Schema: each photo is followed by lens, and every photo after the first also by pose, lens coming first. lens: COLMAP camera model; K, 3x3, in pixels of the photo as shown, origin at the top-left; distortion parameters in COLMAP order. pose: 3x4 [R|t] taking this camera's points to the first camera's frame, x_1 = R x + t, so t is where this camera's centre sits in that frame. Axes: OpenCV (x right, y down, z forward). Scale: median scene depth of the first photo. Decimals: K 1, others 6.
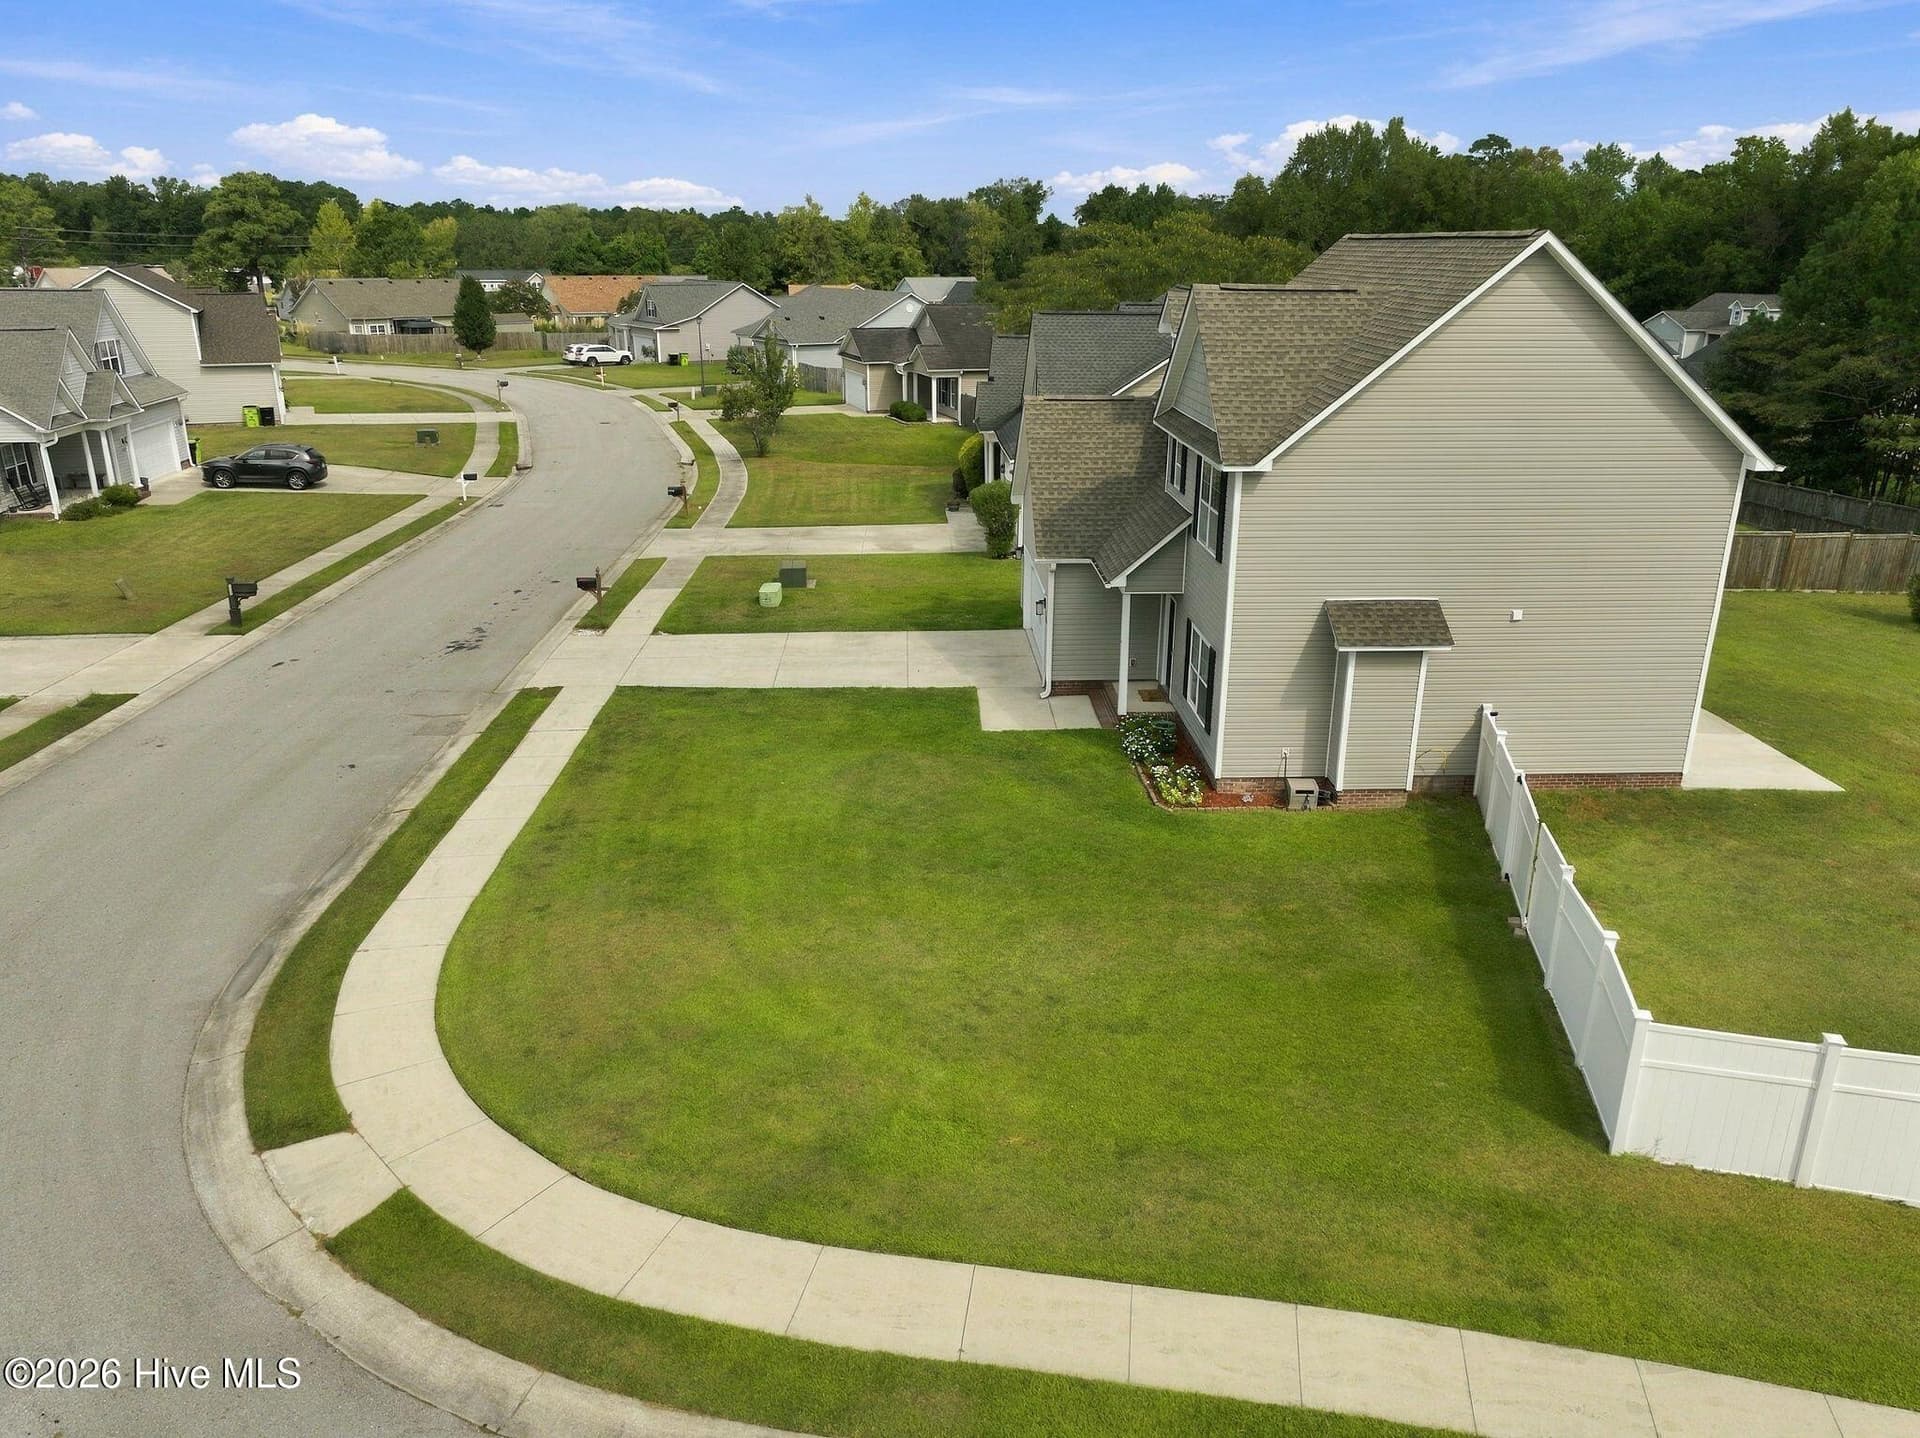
lens RADIAL K [[1356.2, 0, 962.4], [0, 1356.2, 710.3], [0, 0, 1]] dist [0.000498, 0.020971]
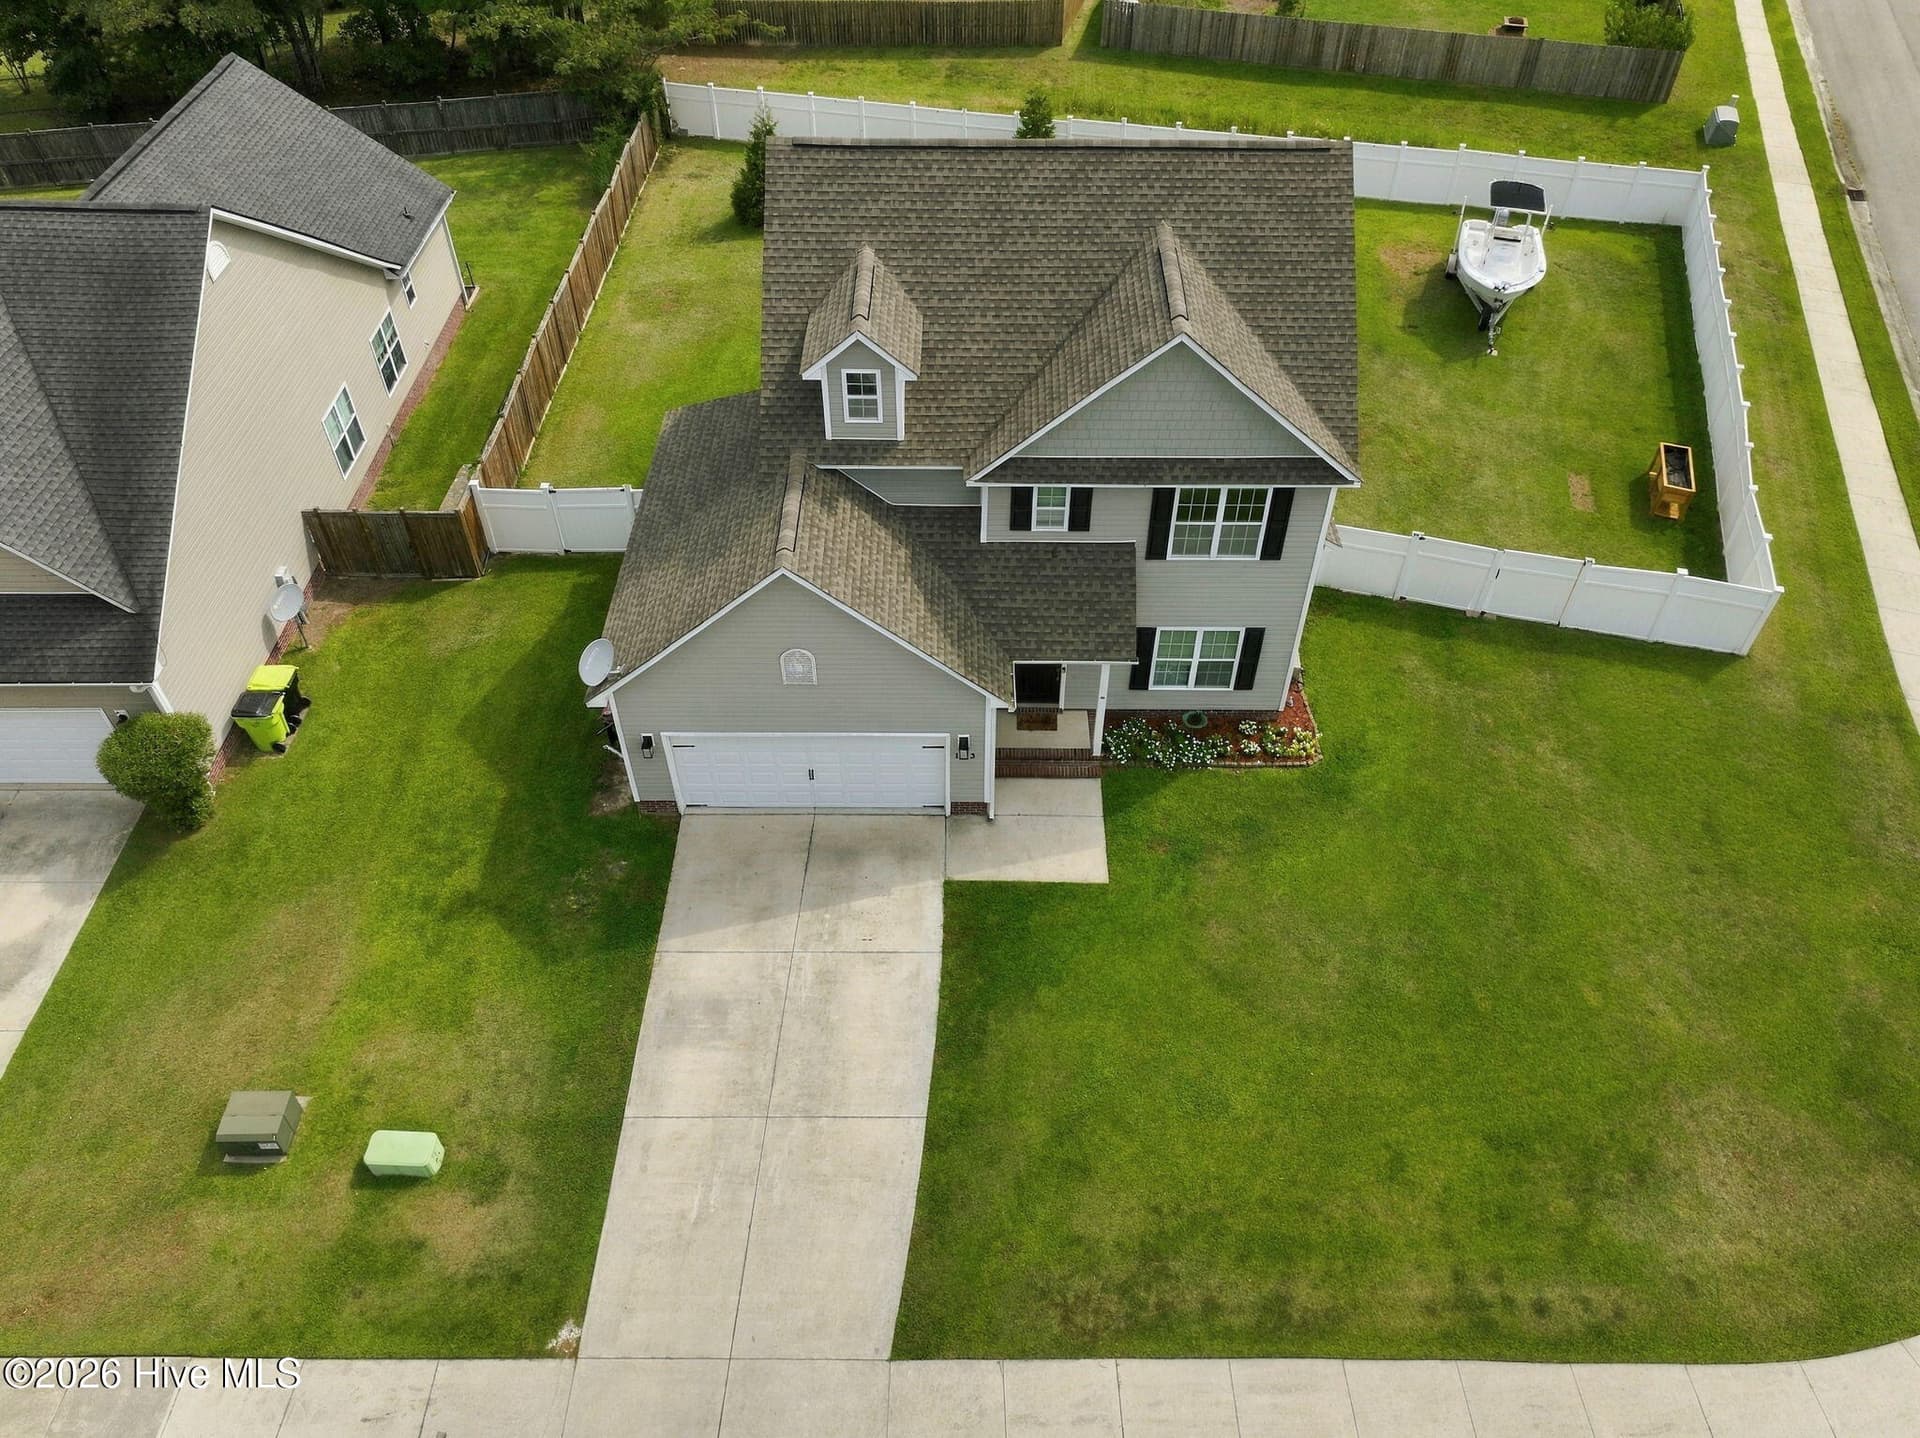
lens RADIAL K [[1356.2, 0, 968.4], [0, 1356.2, 715.8], [0, 0, 1]] dist [0.000498, 0.020971]
pose [[0.045808, -0.710718, 0.701984, -0.543349], [0.318261, 0.676487, 0.664135, -0.687685], [-0.946896, 0.192991, 0.257183, 0.875188]]
